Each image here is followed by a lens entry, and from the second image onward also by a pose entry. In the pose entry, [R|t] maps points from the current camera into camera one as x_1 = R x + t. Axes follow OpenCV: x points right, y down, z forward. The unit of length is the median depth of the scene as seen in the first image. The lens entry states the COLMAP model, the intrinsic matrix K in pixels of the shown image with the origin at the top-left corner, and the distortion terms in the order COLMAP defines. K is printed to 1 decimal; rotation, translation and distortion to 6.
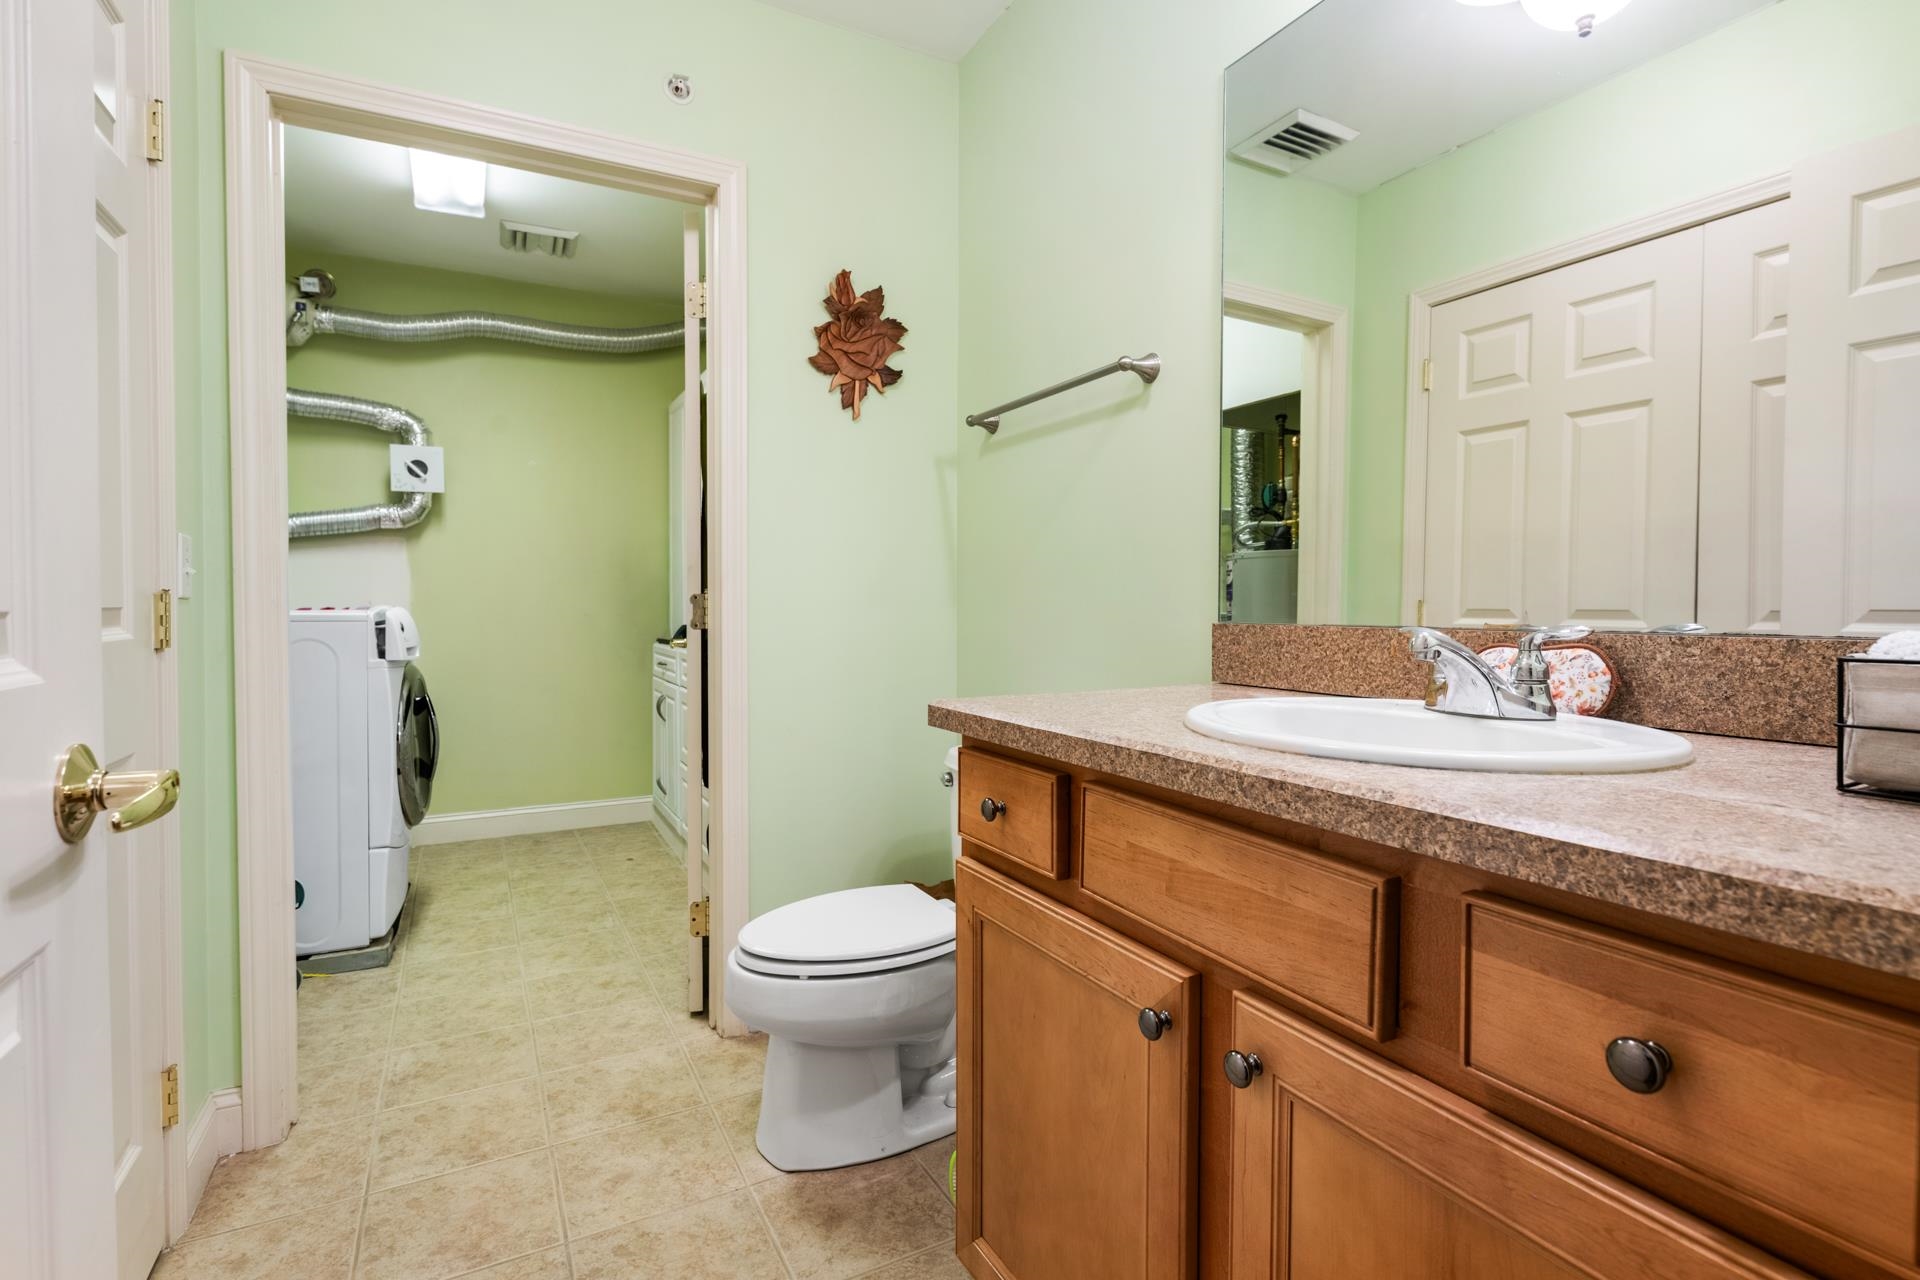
lens RADIAL K [[916.5, 0, 960.8], [0, 916.5, 638.1], [0, 0, 1]] dist [-0.002142, -0.001519]
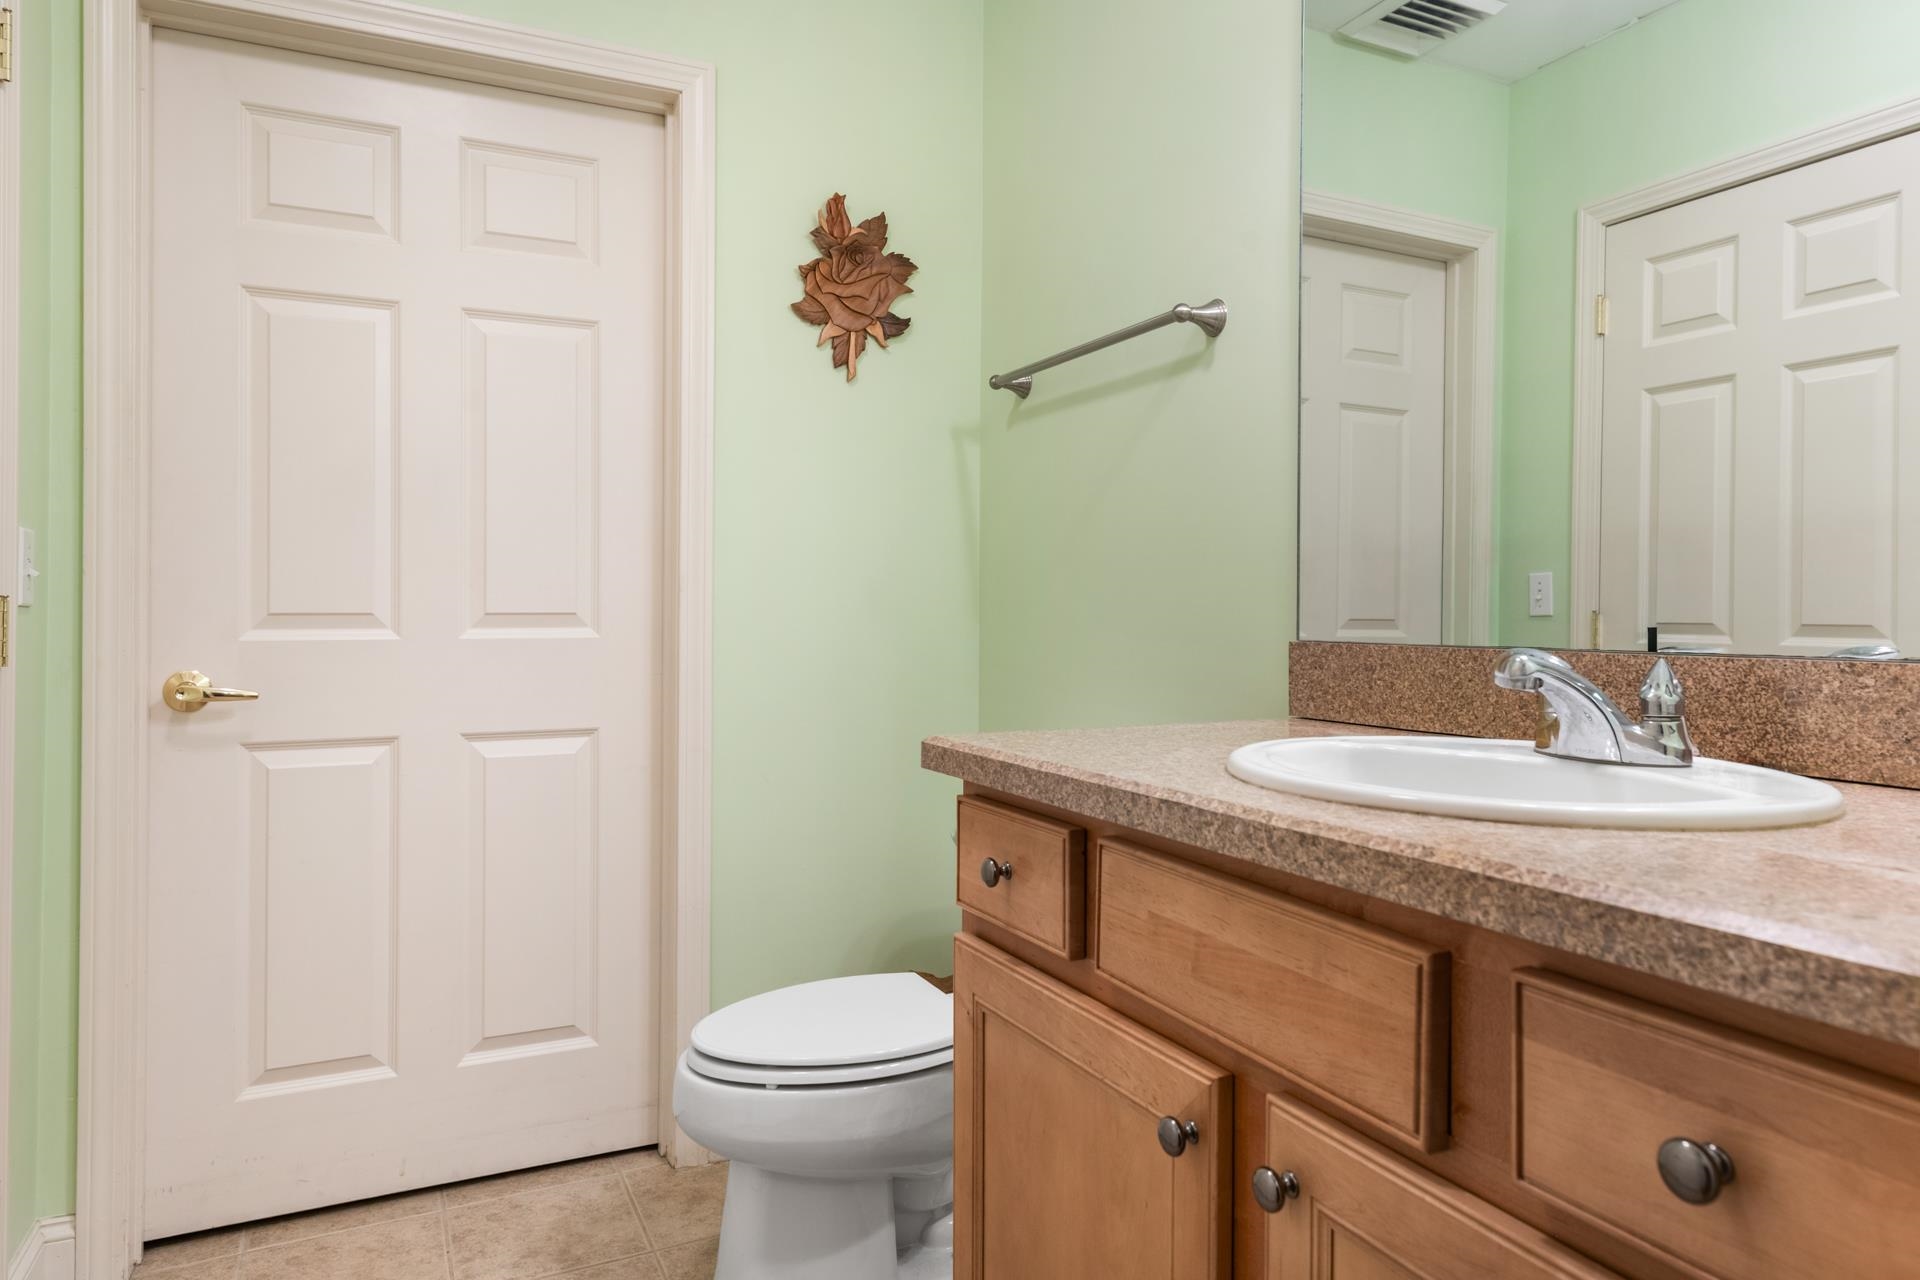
lens RADIAL K [[1228.8, 0, 960.2], [0, 1228.8, 625.4], [0, 0, 1]] dist [0.007682, 0.002138]
pose [[0.998864, 0.003681, -0.047510, 0.058874], [-0.004893, 0.999665, -0.025414, -0.002581], [0.047400, 0.025617, 0.998547, -0.093045]]
